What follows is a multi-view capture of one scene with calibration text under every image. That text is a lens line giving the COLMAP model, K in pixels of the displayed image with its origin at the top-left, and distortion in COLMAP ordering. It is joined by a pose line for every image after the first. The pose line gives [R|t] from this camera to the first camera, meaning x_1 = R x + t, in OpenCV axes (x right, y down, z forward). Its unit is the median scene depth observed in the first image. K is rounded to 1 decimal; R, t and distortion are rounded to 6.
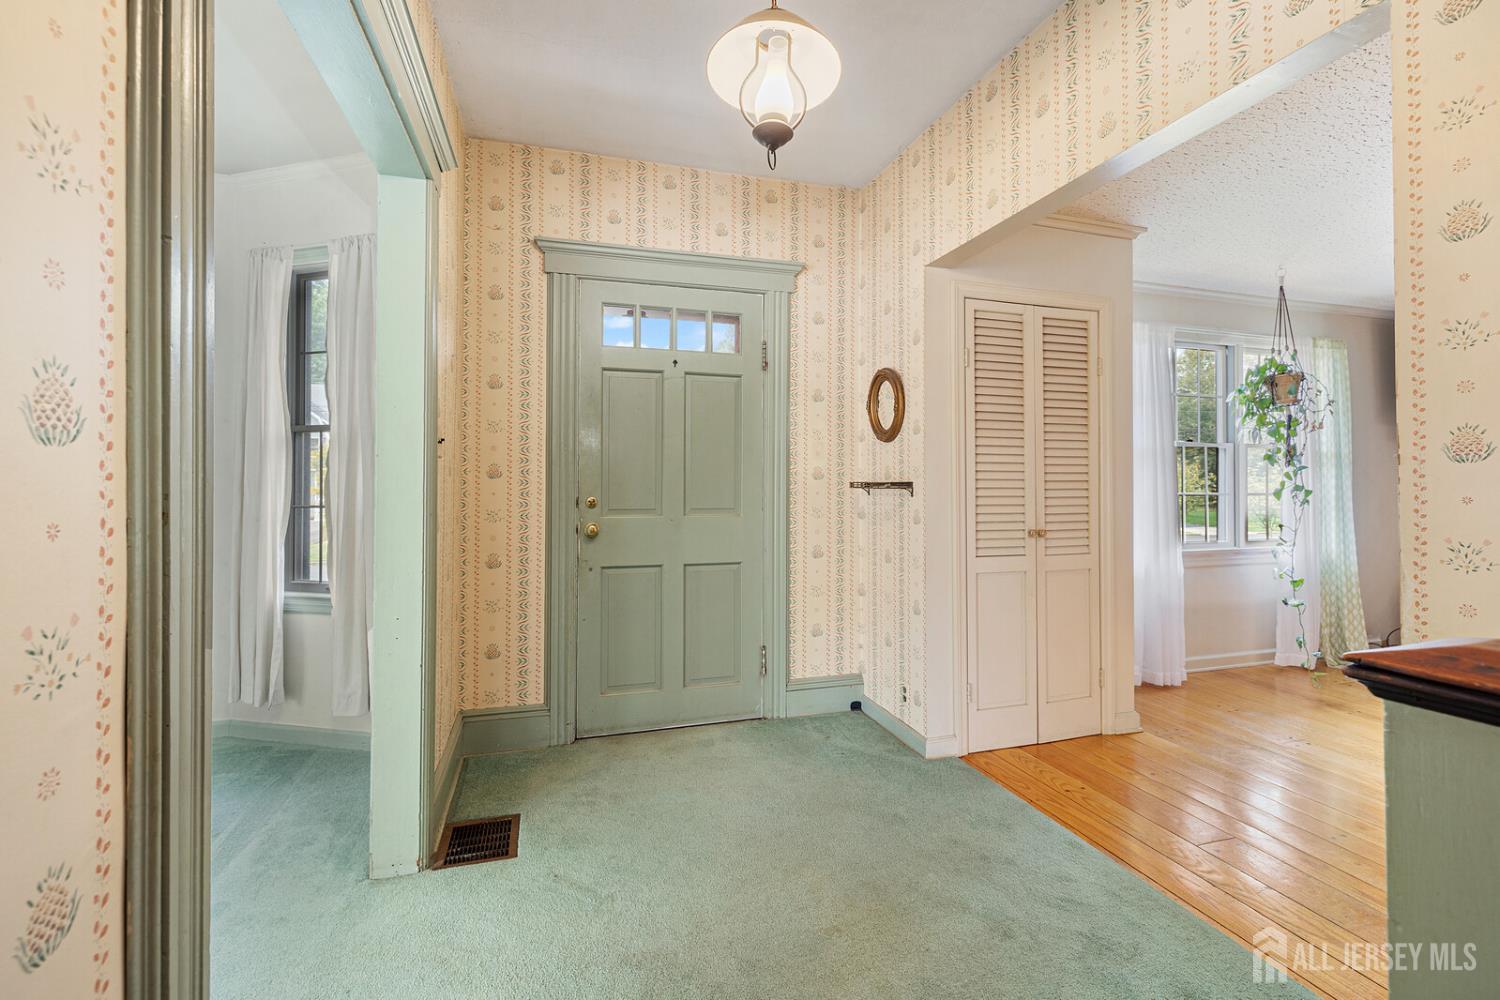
lens RADIAL K [[640.2, 0, 747.2], [0, 640.2, 492.2], [0, 0, 1]] dist [0.000188, 0.000360]
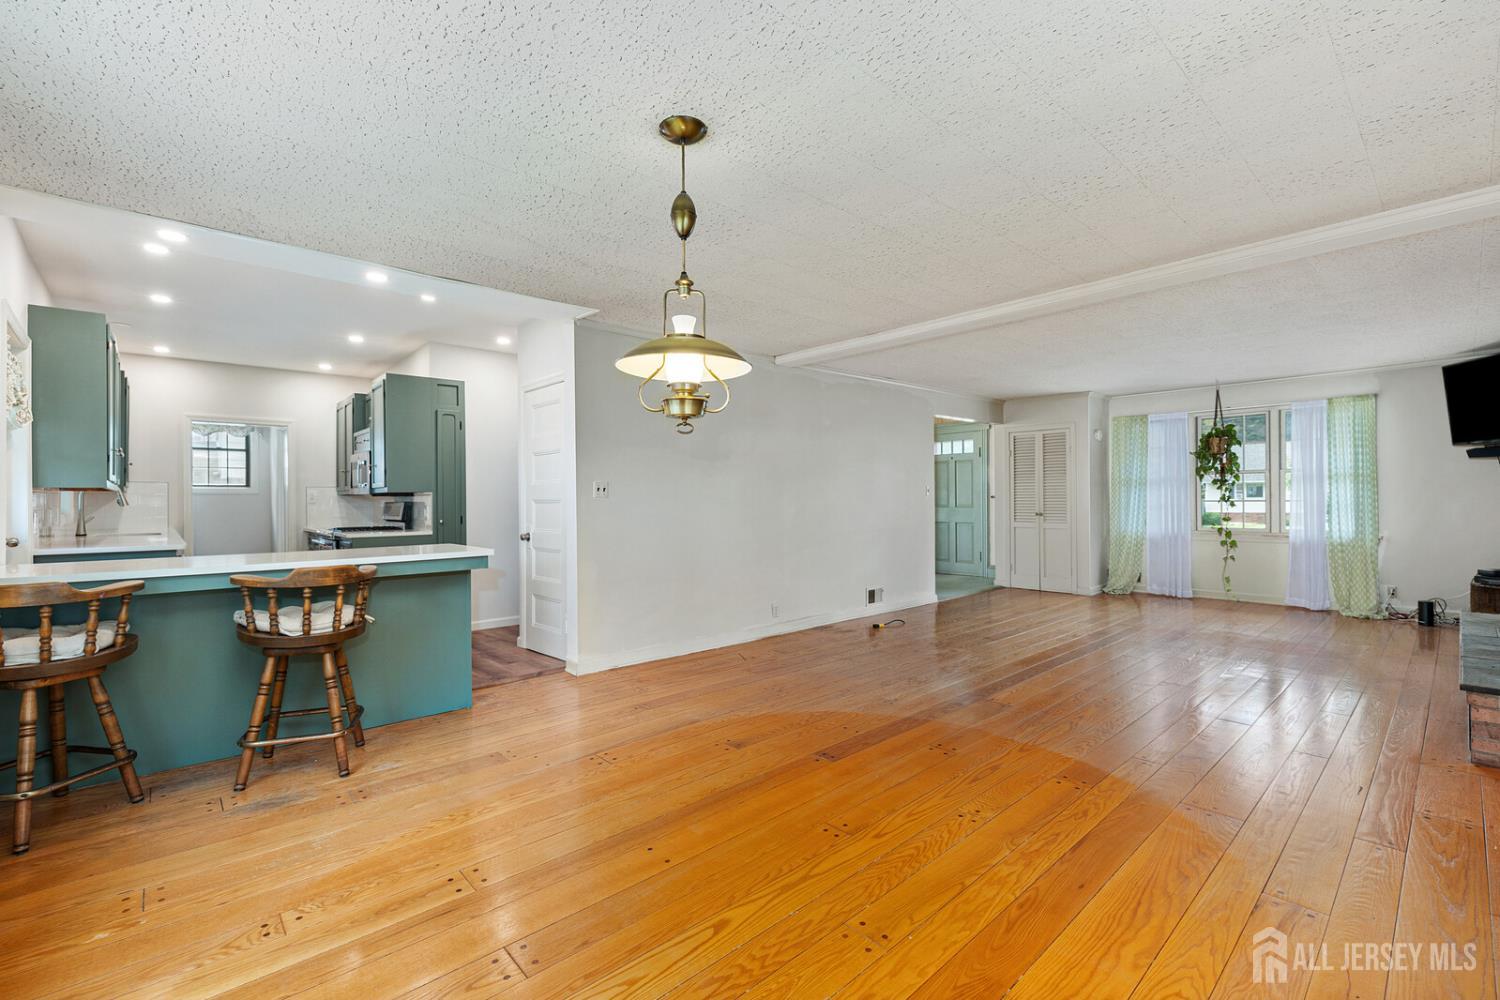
lens RADIAL K [[640.2, 0, 747.4], [0, 640.2, 502.0], [0, 0, 1]] dist [0.000188, 0.000360]
pose [[0.426143, -0.000545, -0.904656, 2.311834], [0.006297, 0.999977, 0.002364, -0.003619], [0.904634, -0.006704, 0.426137, -1.255936]]
